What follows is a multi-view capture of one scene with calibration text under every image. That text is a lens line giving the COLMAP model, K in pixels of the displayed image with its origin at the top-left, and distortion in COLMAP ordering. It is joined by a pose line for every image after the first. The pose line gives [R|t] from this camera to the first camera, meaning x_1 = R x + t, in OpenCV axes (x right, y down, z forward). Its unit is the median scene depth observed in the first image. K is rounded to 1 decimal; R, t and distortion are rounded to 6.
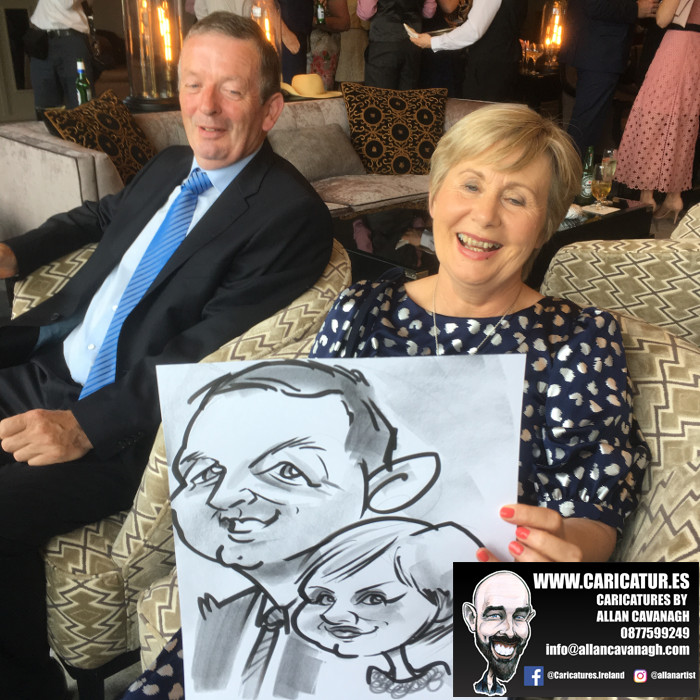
lens RADIAL K [[802.0, 0, 351.6], [0, 802.0, 350.1], [0, 0, 1]] dist [0.045935, 0.000000]
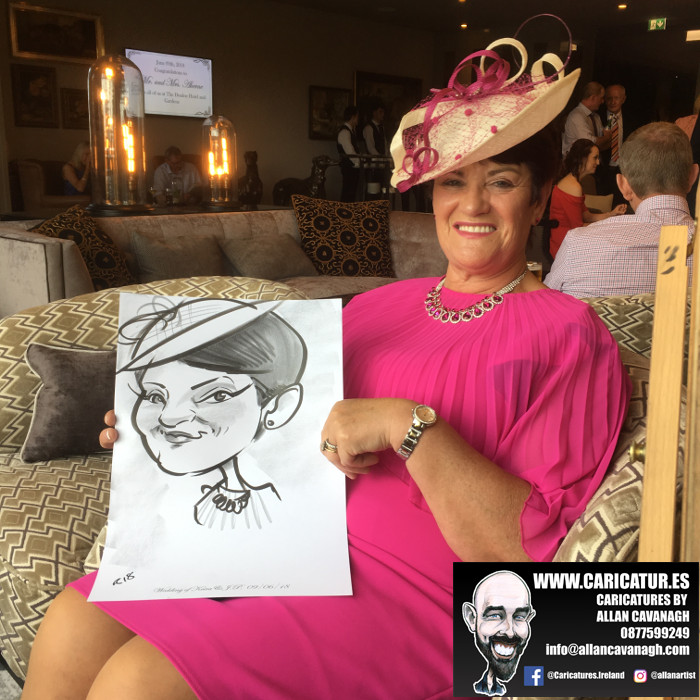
lens RADIAL K [[802.0, 0, 348.9], [0, 802.0, 348.1], [0, 0, 1]] dist [0.045935, 0.000000]
pose [[0.997831, -0.006559, 0.065500, -0.021253], [0.017664, 0.985209, -0.170446, 0.115922], [-0.063414, 0.171234, 0.983188, -0.050832]]
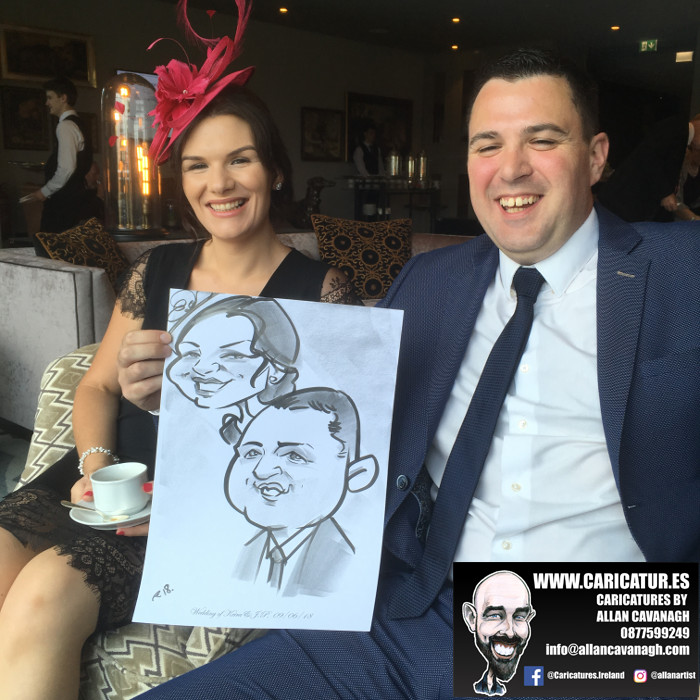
lens RADIAL K [[802.0, 0, 343.2], [0, 802.0, 346.5], [0, 0, 1]] dist [0.045935, 0.000000]
pose [[0.995701, -0.014879, 0.091426, -0.148074], [0.032680, 0.979975, -0.196421, 0.075886], [-0.086672, 0.198564, 0.976248, 0.044759]]
